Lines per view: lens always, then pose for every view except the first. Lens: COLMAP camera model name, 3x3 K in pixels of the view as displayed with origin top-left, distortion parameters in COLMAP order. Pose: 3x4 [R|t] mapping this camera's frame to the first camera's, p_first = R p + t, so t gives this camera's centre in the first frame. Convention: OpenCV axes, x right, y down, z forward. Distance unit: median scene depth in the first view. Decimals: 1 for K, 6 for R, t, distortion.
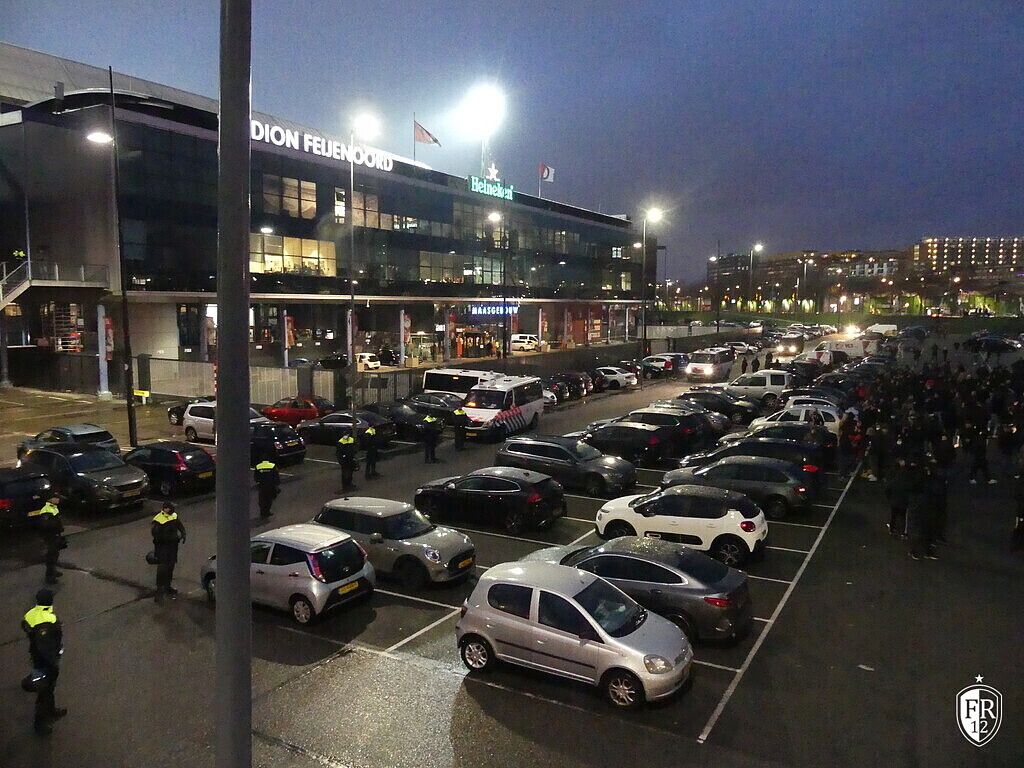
lens RADIAL K [[762.2, 0, 512.2], [0, 762.2, 401.3], [0, 0, 1]] dist [0.007273, 0.006471]
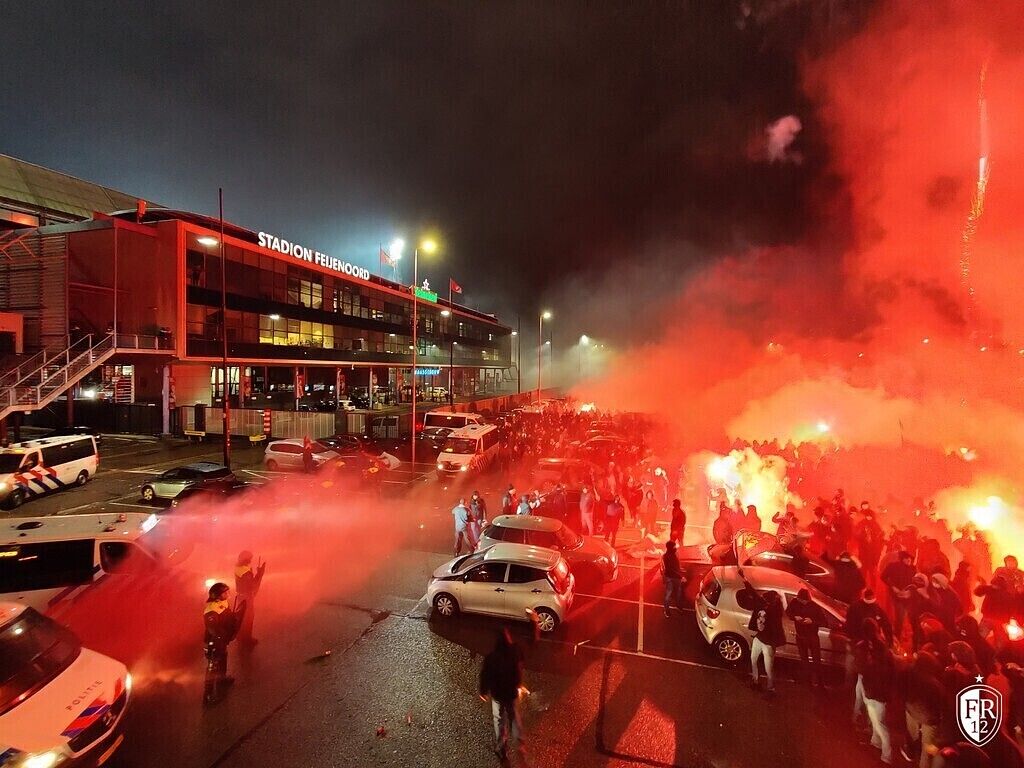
lens RADIAL K [[469.8, 0, 499.3], [0, 469.8, 384.9], [0, 0, 1]] dist [0.011076, -0.003935]
pose [[0.974783, -0.000253, 0.223154, -0.172562], [0.020814, 0.995743, -0.089789, -0.010406], [-0.222182, 0.092169, 0.970639, 0.089216]]
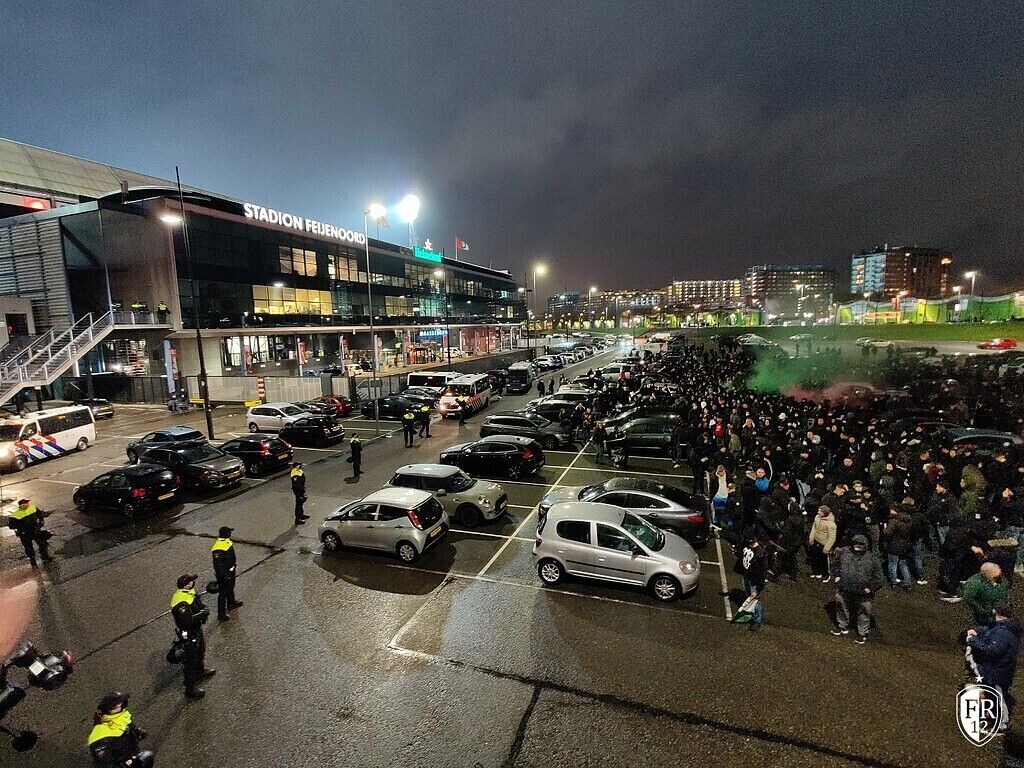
lens RADIAL K [[475.9, 0, 503.9], [0, 475.9, 381.8], [0, 0, 1]] dist [0.013922, -0.004427]
pose [[0.986179, -0.055472, 0.156123, -0.074383], [0.057834, 0.998270, -0.010626, -0.004297], [-0.155263, 0.019508, 0.987680, 0.040363]]
